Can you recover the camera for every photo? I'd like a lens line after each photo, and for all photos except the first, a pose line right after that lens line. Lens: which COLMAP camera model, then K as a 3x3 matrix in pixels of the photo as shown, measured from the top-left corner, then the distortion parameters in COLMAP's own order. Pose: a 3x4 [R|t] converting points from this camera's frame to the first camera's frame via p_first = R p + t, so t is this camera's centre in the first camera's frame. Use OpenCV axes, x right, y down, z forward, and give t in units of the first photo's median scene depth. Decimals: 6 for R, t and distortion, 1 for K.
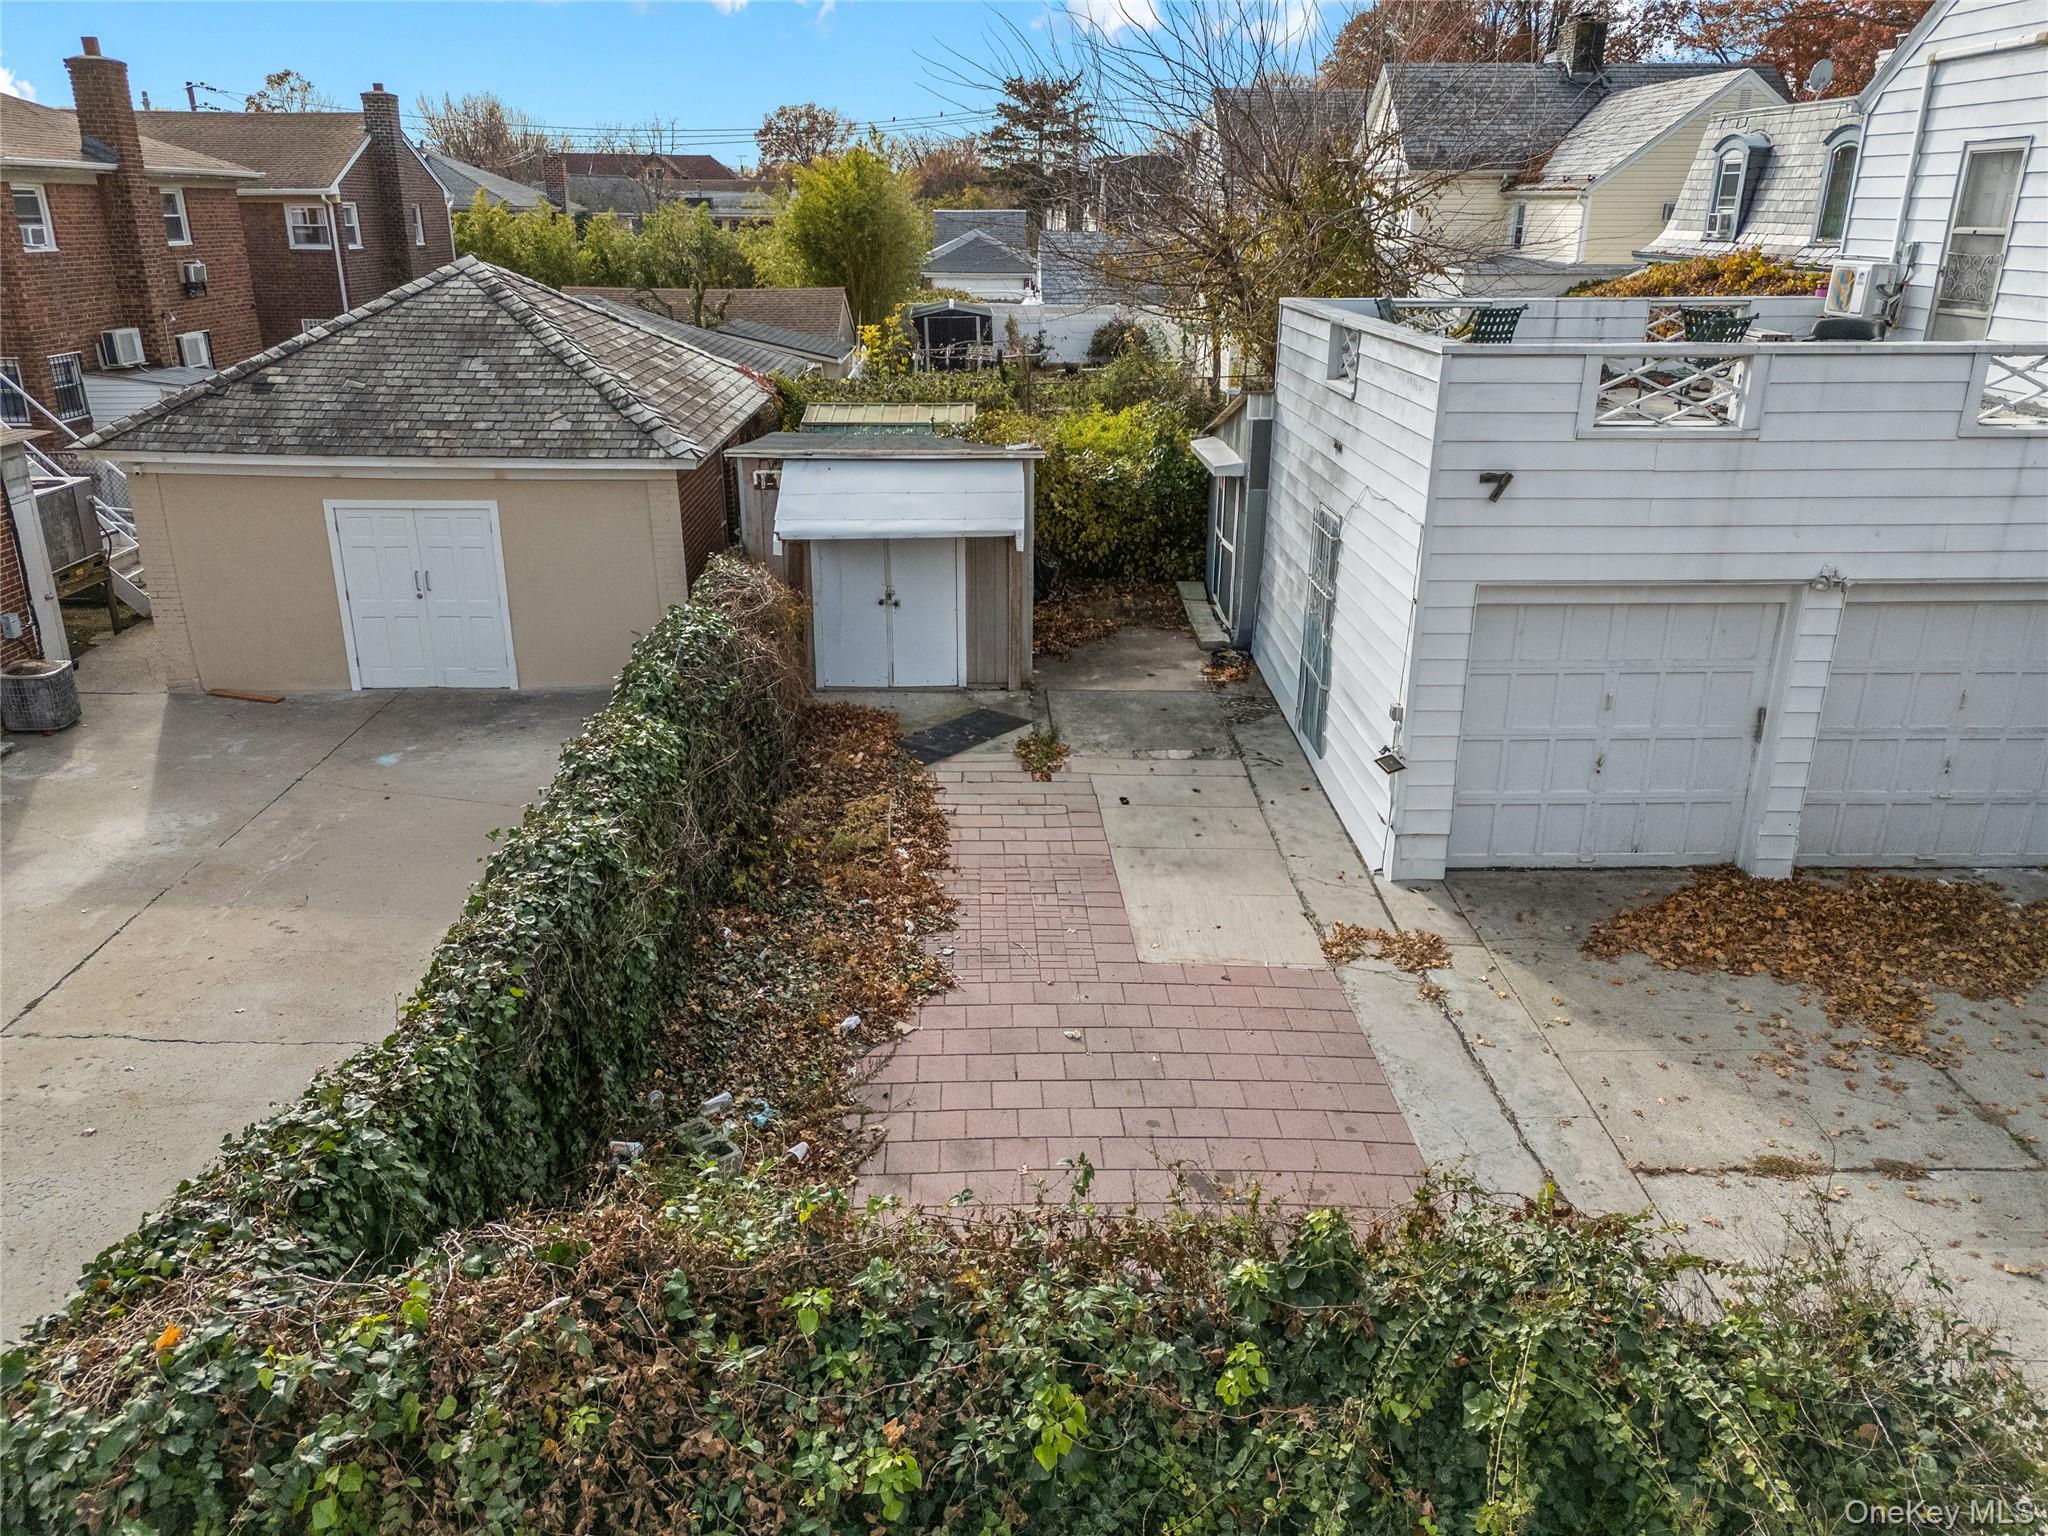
lens RADIAL K [[1520.0, 0, 1024.0], [0, 1520.0, 768.0], [0, 0, 1]] dist [0.038717, -0.008823]
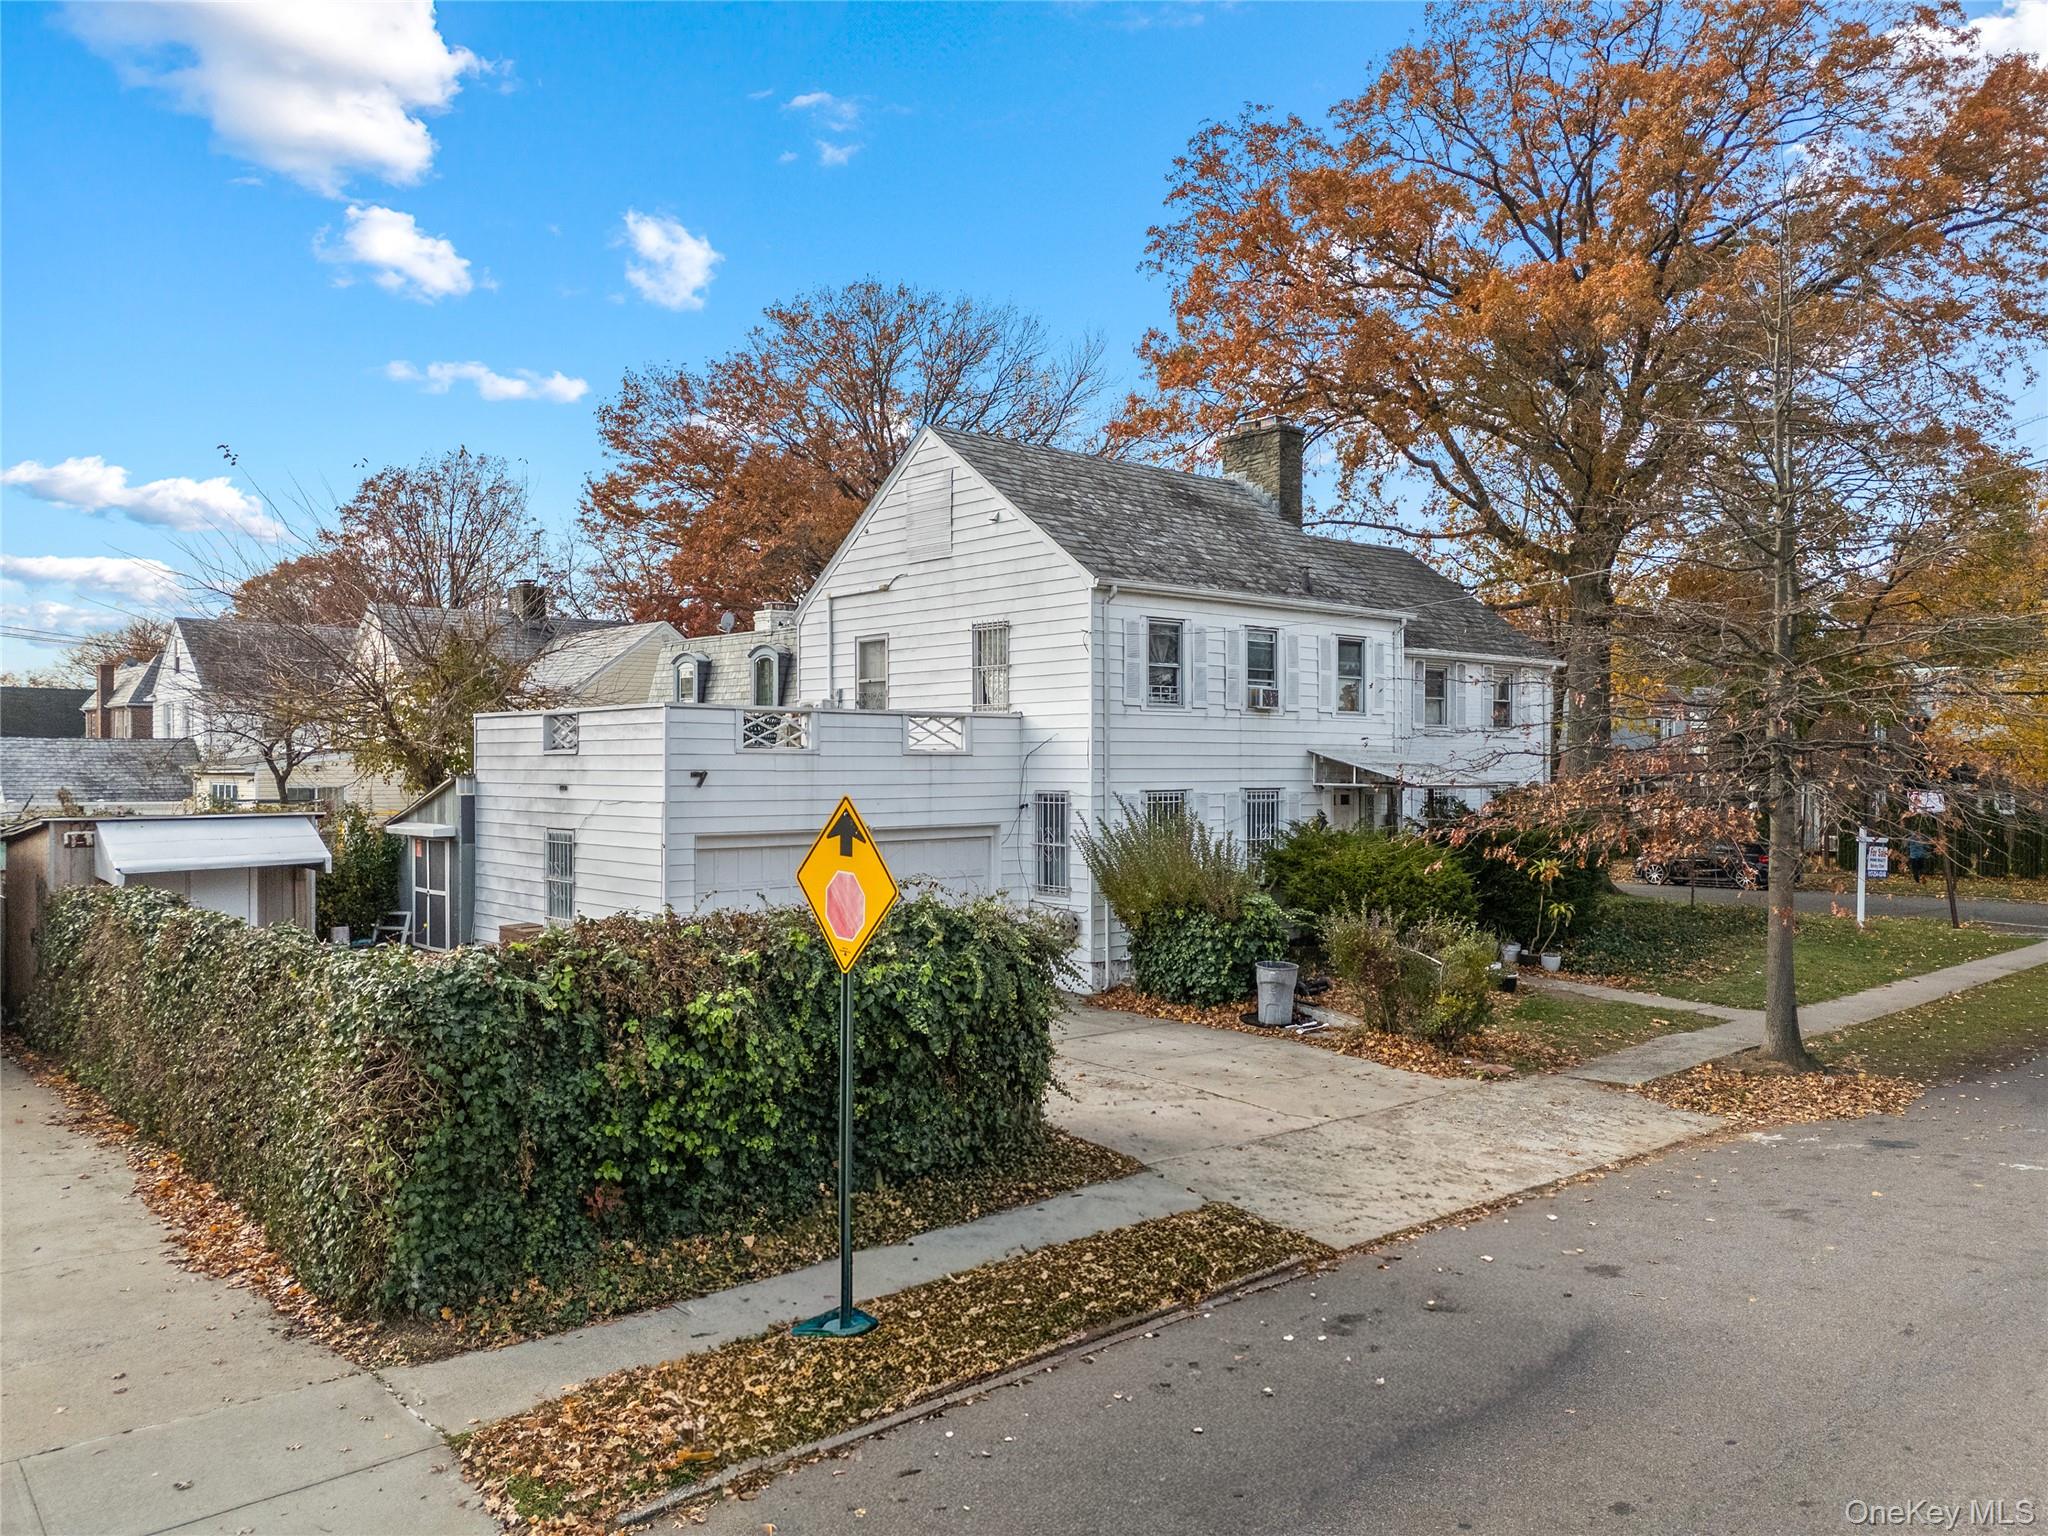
lens RADIAL K [[1503.0, 0, 1019.0], [0, 1503.0, 770.2], [0, 0, 1]] dist [0.077295, -0.067808]
pose [[0.769913, -0.005664, 0.638124, -0.392537], [0.222960, 0.939330, -0.260669, 0.259650], [-0.597932, 0.342968, 0.724465, -0.374085]]
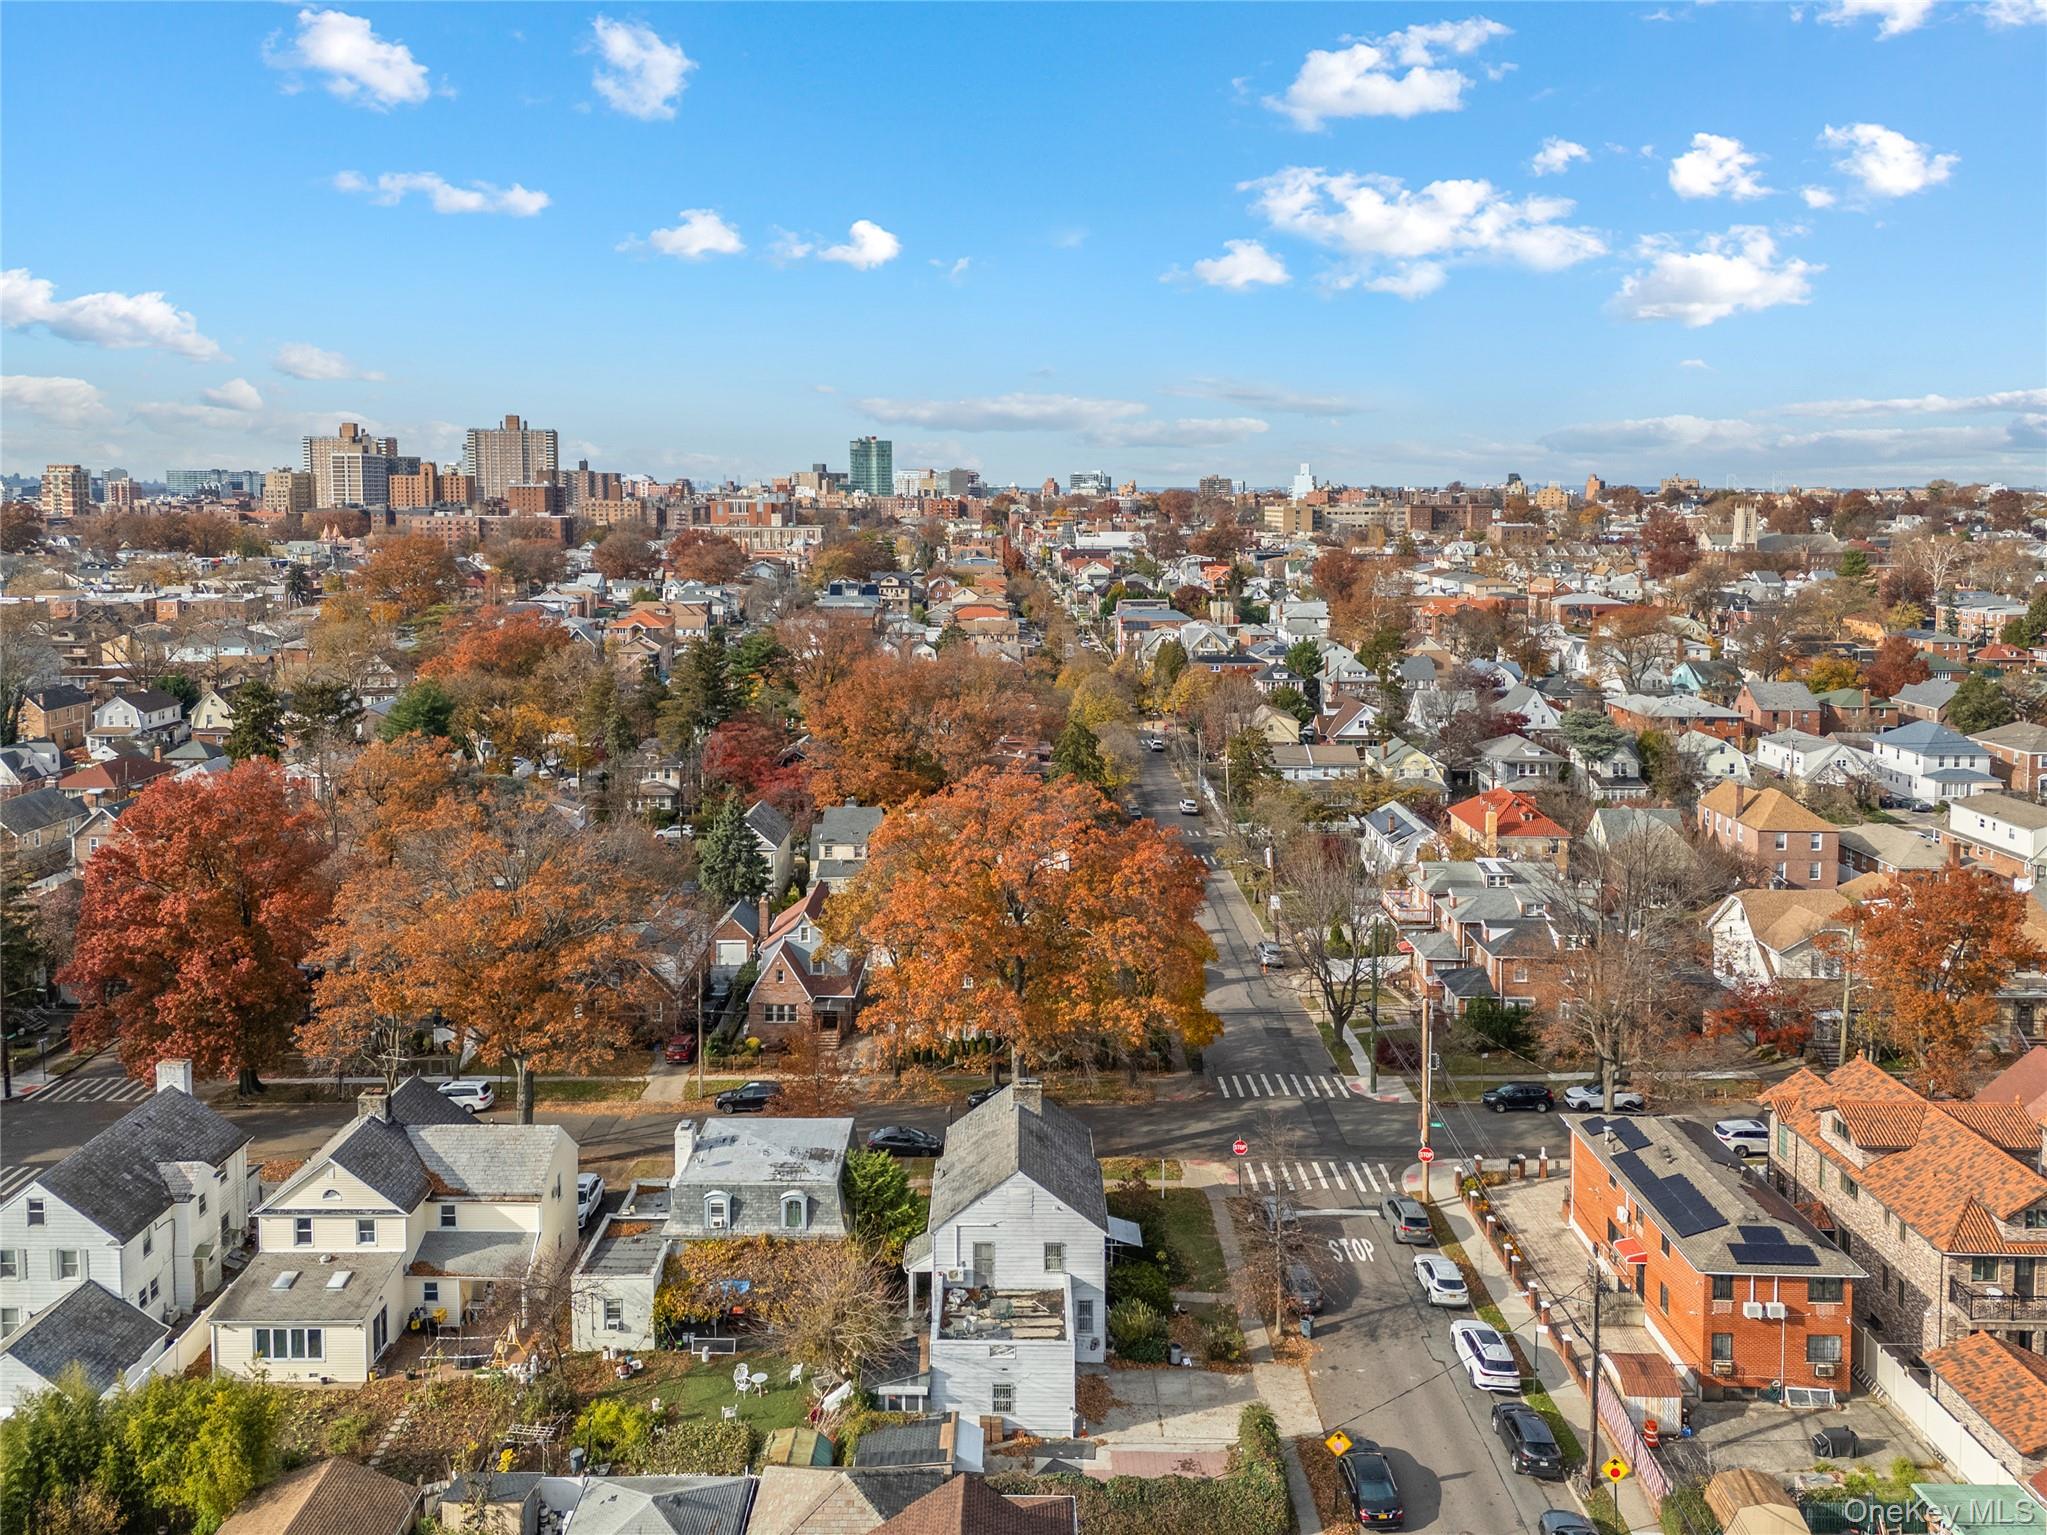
lens RADIAL K [[1585.5, 0, 986.8], [0, 1585.5, 625.7], [0, 0, 1]] dist [0.105644, -0.166971]
pose [[0.049799, -0.086830, 0.994978, -4.162360], [0.347111, 0.935619, 0.064277, -2.478121], [-0.936501, 0.342167, 0.076733, -0.091311]]
